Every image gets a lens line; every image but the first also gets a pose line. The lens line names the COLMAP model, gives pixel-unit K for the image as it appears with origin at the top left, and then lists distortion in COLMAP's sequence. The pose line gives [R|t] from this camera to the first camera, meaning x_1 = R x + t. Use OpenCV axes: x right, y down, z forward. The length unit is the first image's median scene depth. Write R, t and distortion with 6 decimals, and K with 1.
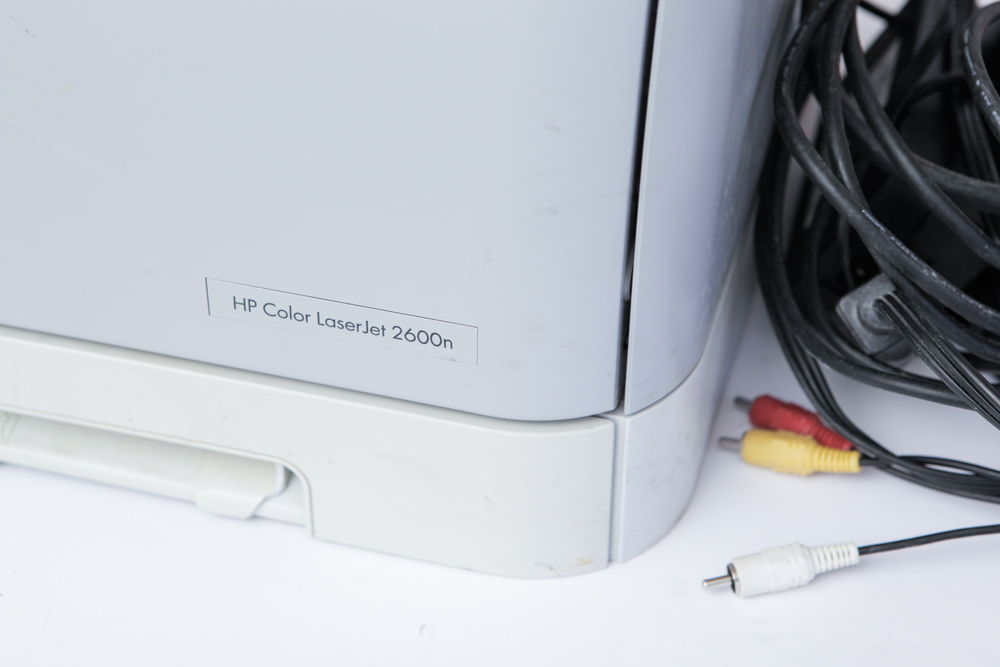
lens RADIAL K [[1947.4, 0, 497.3], [0, 1947.4, 334.2], [0, 0, 1]] dist [0.350814, 0.000000]
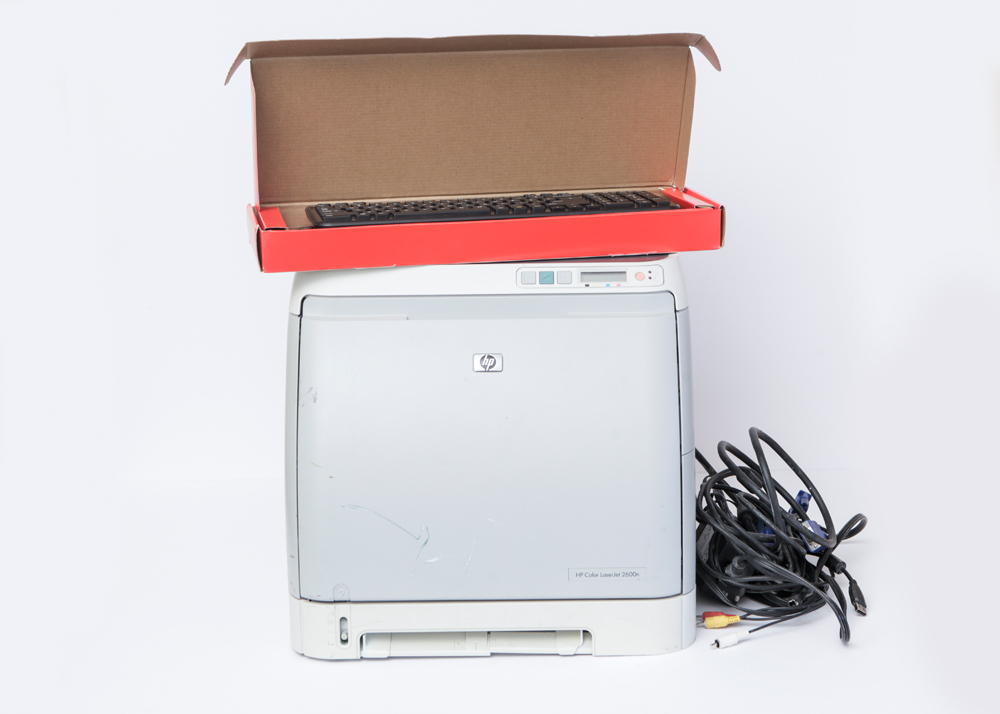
lens RADIAL K [[1686.1, 0, 502.4], [0, 1686.1, 354.5], [0, 0, 1]] dist [-0.070669, 0.000000]
pose [[0.968311, -0.084658, 0.234960, -0.909990], [0.179496, 0.890047, -0.419044, 0.851087], [-0.173651, 0.447939, 0.877038, -1.784843]]
